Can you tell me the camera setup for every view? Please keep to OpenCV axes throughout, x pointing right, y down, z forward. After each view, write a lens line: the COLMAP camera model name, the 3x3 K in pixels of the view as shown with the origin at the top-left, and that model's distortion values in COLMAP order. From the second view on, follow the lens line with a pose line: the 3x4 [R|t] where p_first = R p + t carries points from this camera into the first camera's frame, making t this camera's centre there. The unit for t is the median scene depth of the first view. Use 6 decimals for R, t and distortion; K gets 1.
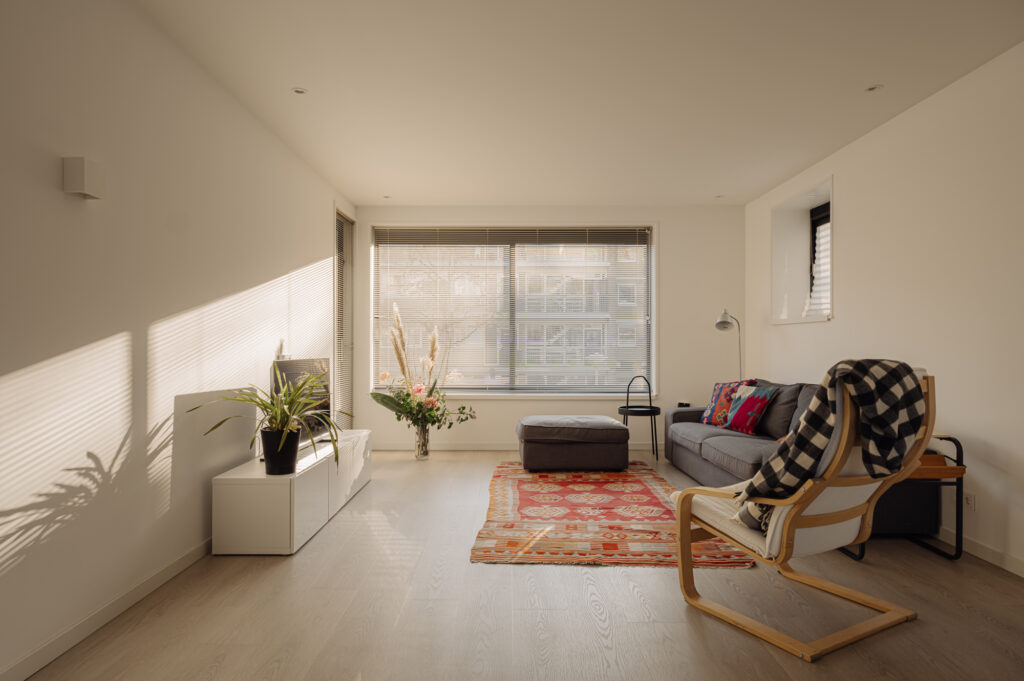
lens RADIAL K [[621.2, 0, 505.1], [0, 621.2, 340.9], [0, 0, 1]] dist [0.000262, -0.004356]
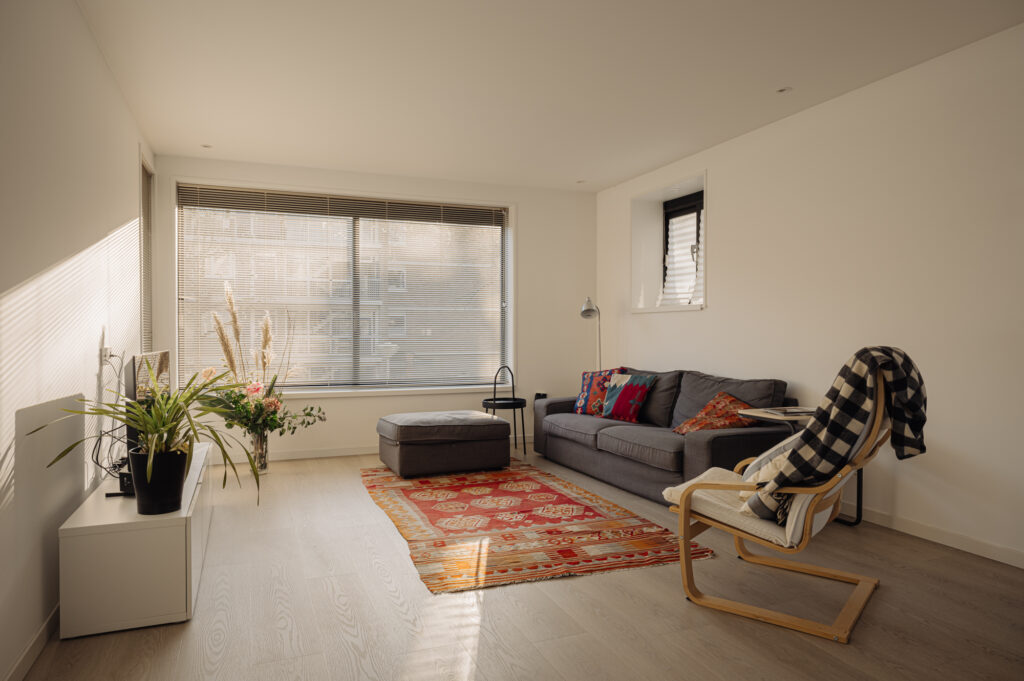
lens RADIAL K [[657.1, 0, 515.1], [0, 657.1, 341.1], [0, 0, 1]] dist [-0.004285, -0.002657]
pose [[0.924700, -0.005934, 0.380651, -0.169967], [-0.001044, 0.999835, 0.018123, 0.000405], [-0.380696, -0.017156, 0.924541, 0.088716]]
